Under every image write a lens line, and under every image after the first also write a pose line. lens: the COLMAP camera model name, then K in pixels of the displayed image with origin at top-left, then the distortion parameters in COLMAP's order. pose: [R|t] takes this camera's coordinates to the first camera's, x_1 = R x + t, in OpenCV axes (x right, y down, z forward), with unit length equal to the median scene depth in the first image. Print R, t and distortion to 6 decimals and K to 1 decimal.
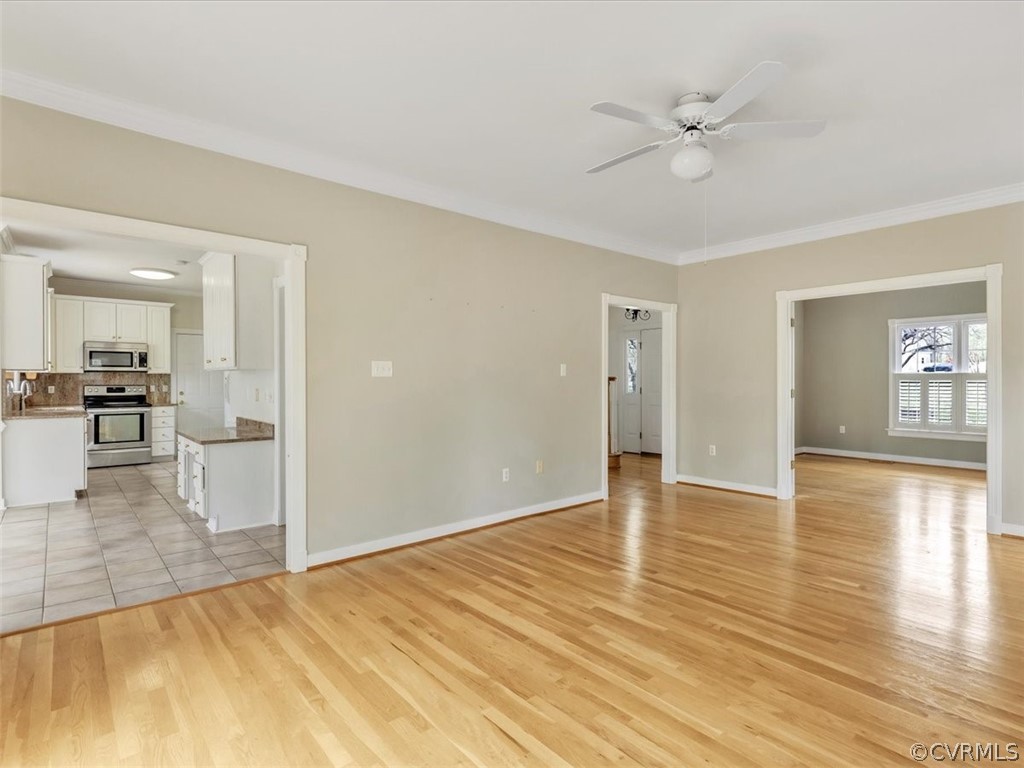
lens RADIAL K [[518.6, 0, 513.9], [0, 518.6, 379.1], [0, 0, 1]] dist [0.000586, -0.002840]
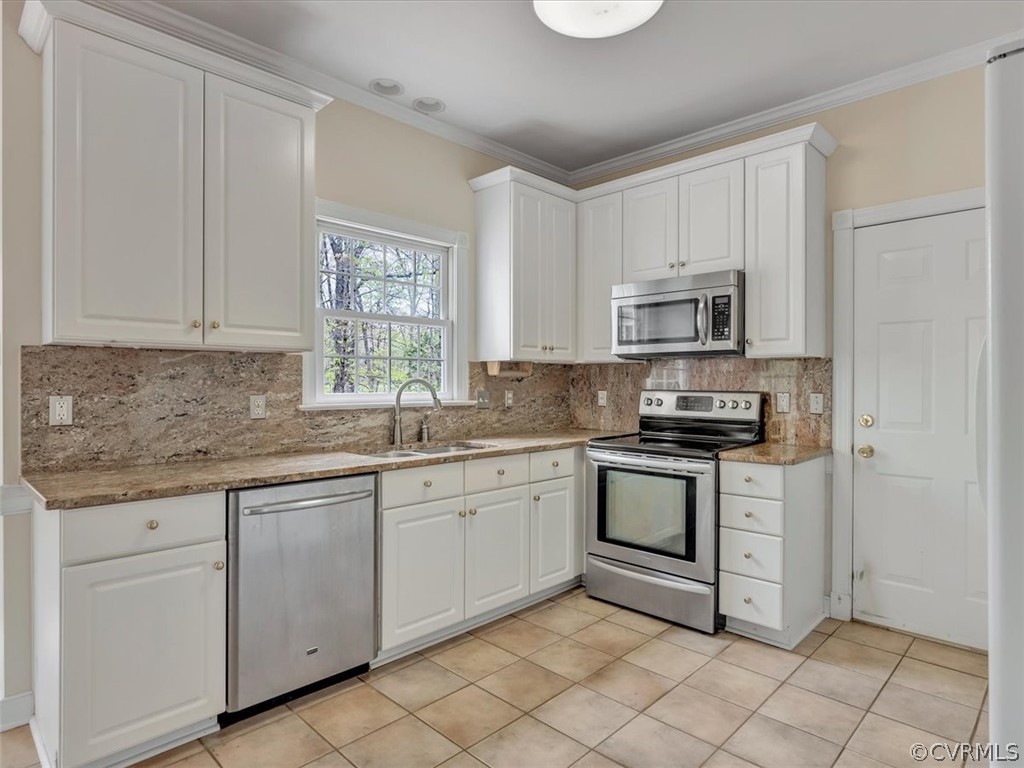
lens RADIAL K [[583.0, 0, 513.1], [0, 583.0, 382.9], [0, 0, 1]] dist [-0.013868, 0.001392]
pose [[0.069061, 0.002831, -0.997608, -0.346013], [-0.001009, 0.999996, 0.002768, 0.004733], [0.997612, 0.000816, 0.069063, 0.841893]]
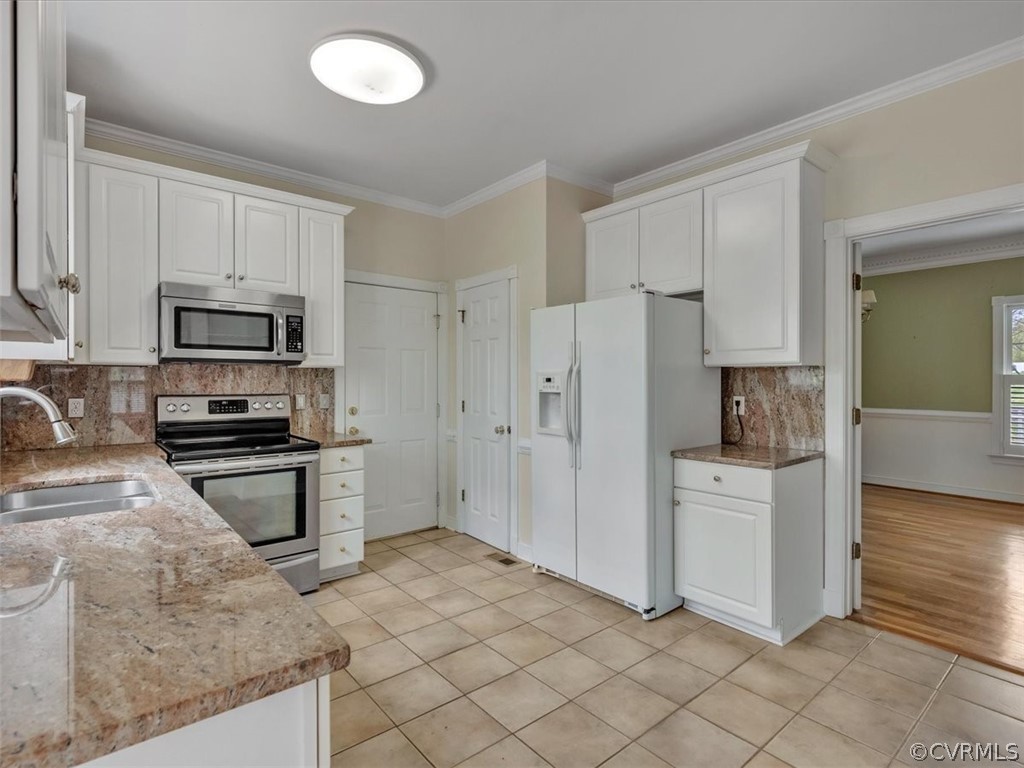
lens RADIAL K [[518.6, 0, 513.3], [0, 518.6, 381.8], [0, 0, 1]] dist [0.000586, -0.002840]
pose [[0.999612, 0.003720, -0.027598, -0.532780], [-0.003567, 0.999978, 0.005598, -0.001893], [0.027618, -0.005498, 0.999603, 0.596146]]
